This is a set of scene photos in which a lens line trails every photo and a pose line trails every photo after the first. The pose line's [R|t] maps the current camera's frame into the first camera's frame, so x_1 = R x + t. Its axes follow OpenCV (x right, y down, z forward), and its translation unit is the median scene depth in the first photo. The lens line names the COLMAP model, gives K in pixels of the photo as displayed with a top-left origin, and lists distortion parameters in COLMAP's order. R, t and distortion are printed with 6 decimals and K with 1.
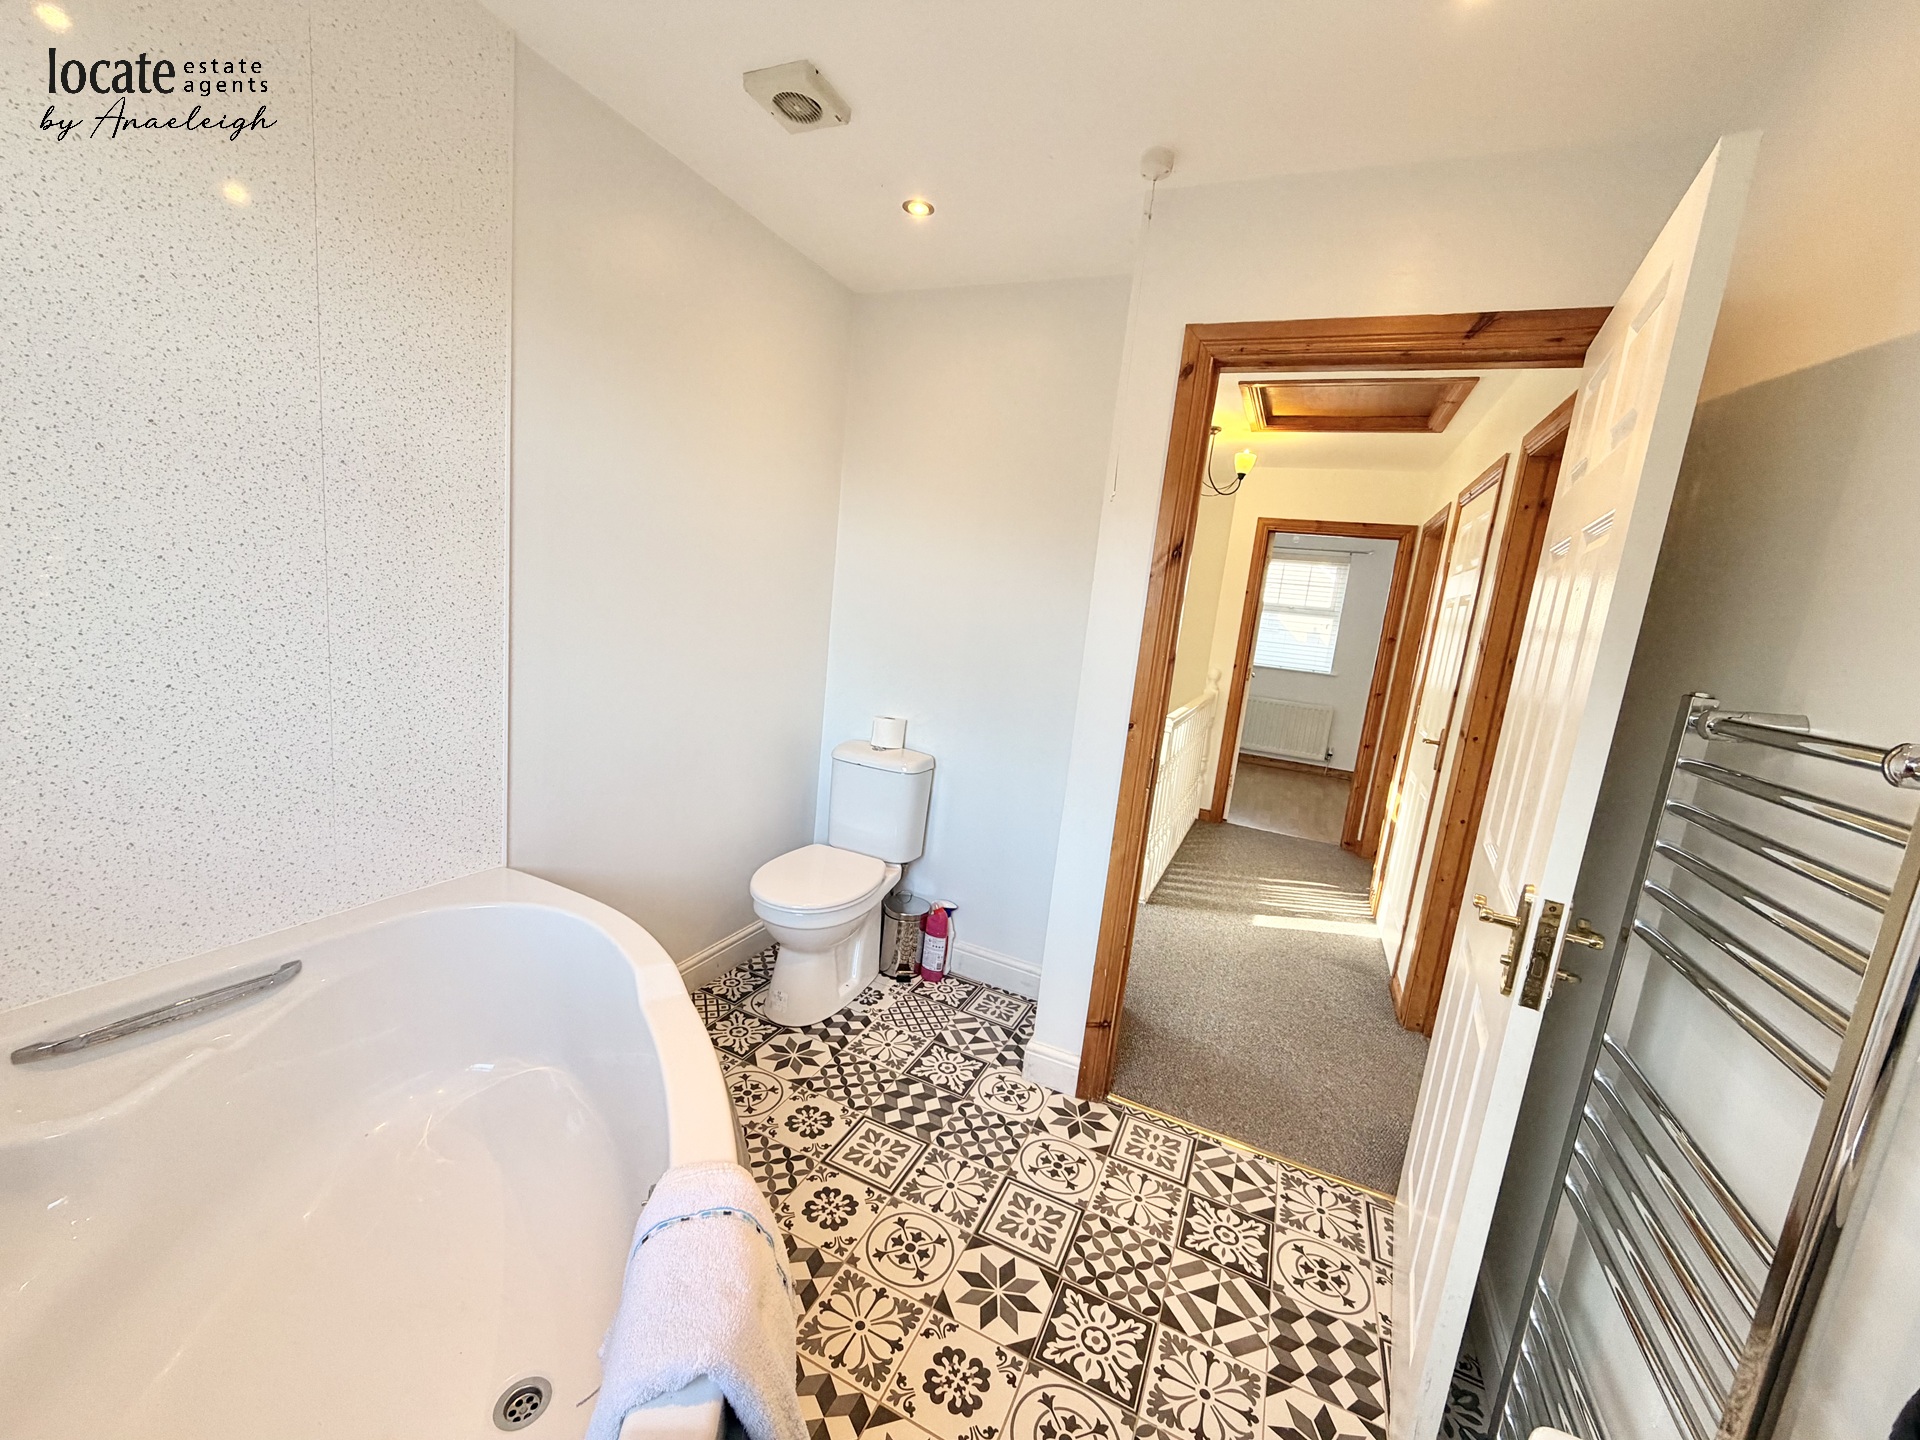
lens RADIAL K [[769.0, 0, 972.9], [0, 769.0, 718.2], [0, 0, 1]] dist [-0.001300, 0.001526]
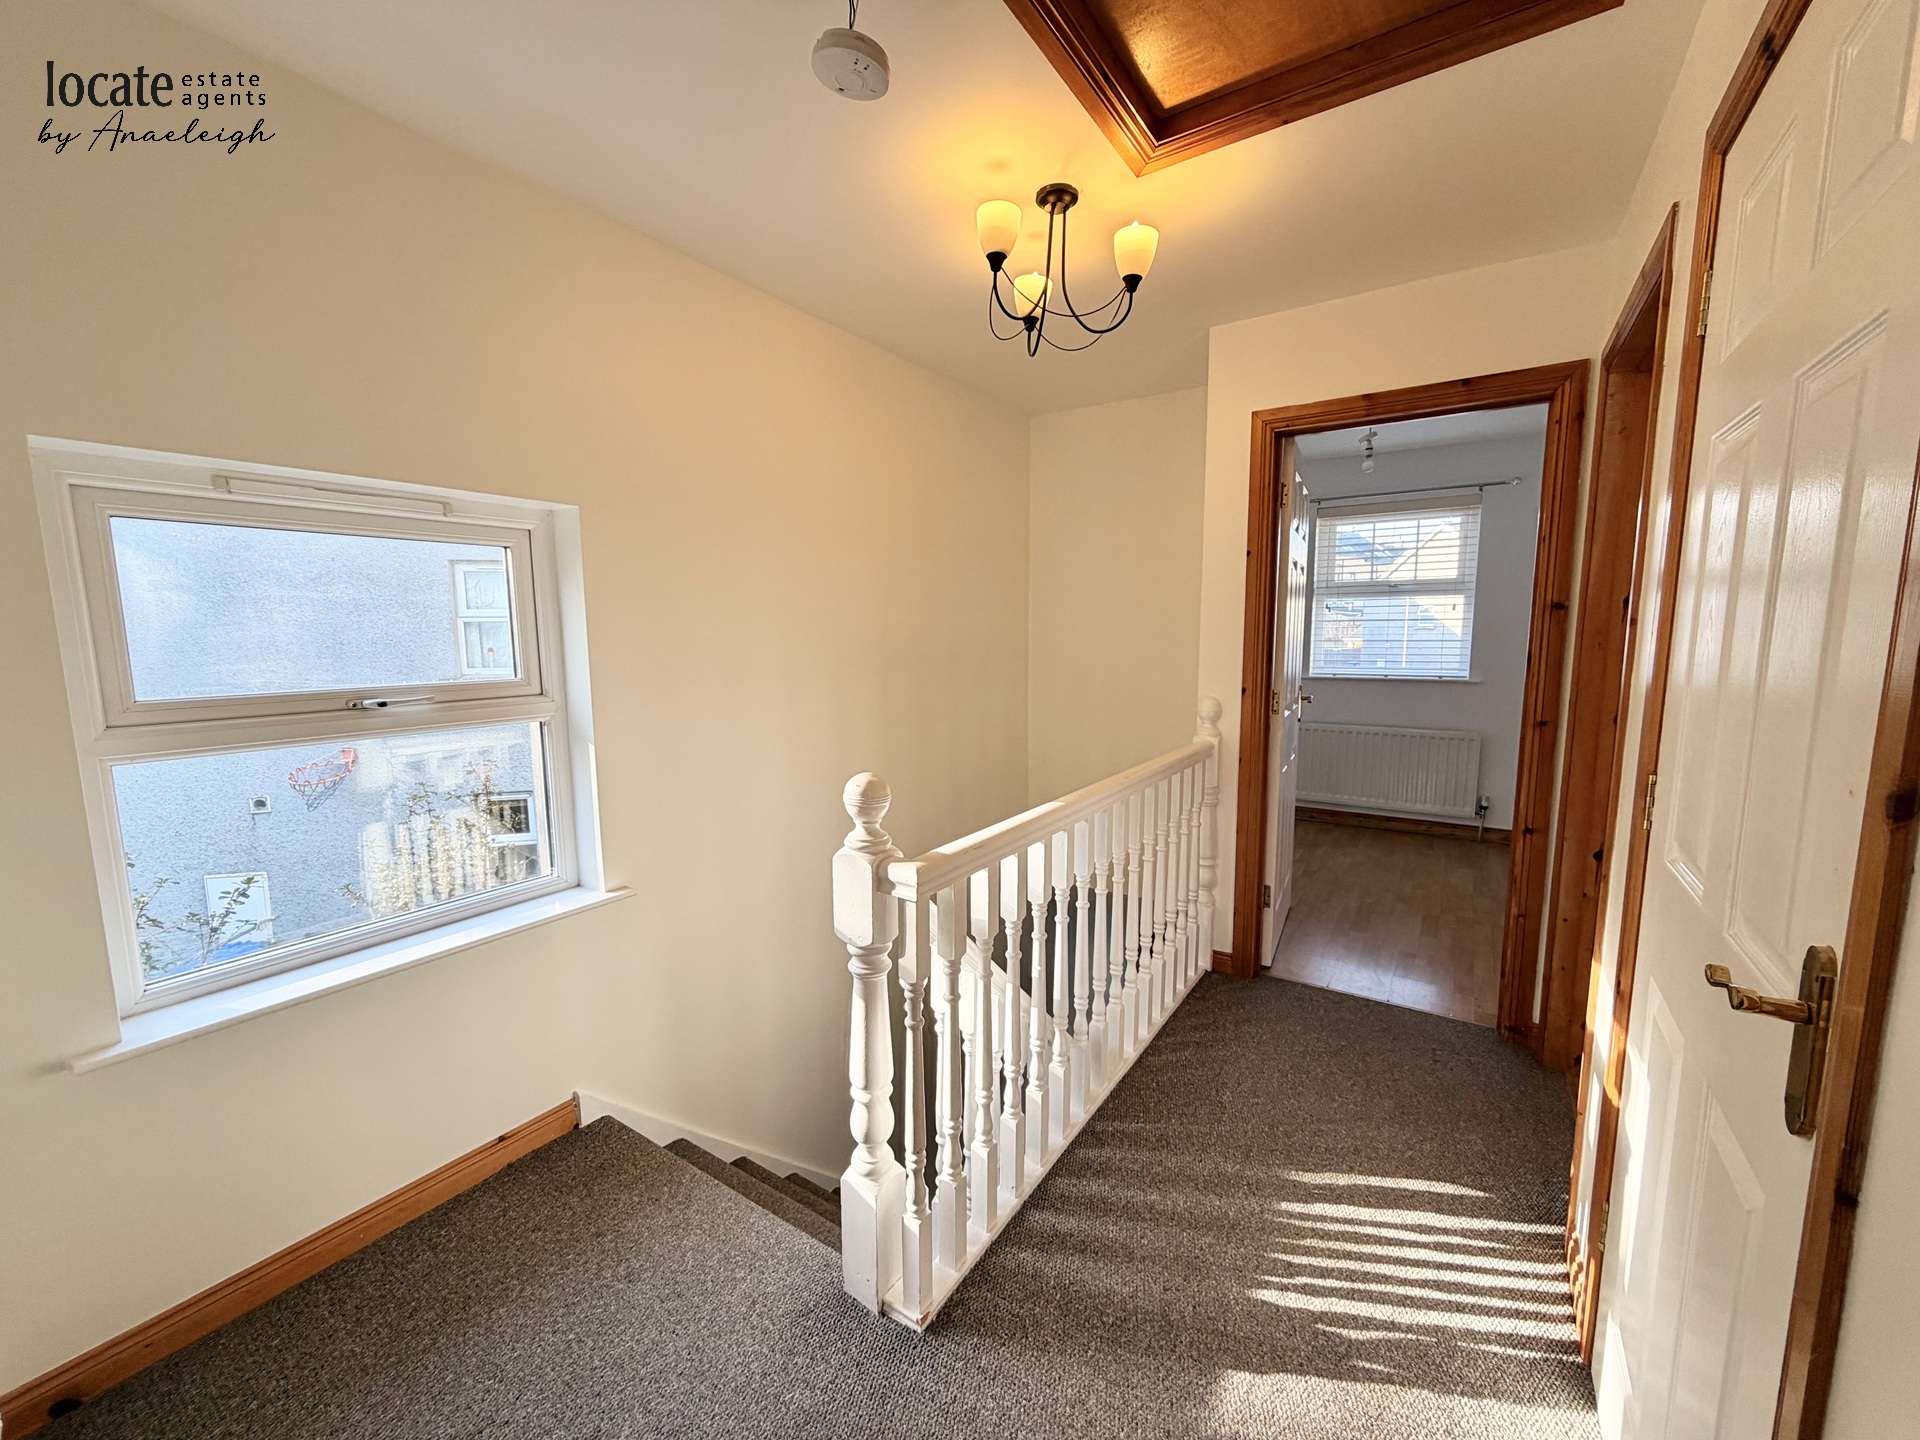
lens RADIAL K [[769.0, 0, 967.4], [0, 769.0, 713.6], [0, 0, 1]] dist [-0.001300, 0.001526]
pose [[0.979545, -0.088376, -0.180779, 0.833605], [0.078383, 0.995012, -0.061709, -0.112270], [0.185331, 0.046277, 0.981586, 1.461053]]
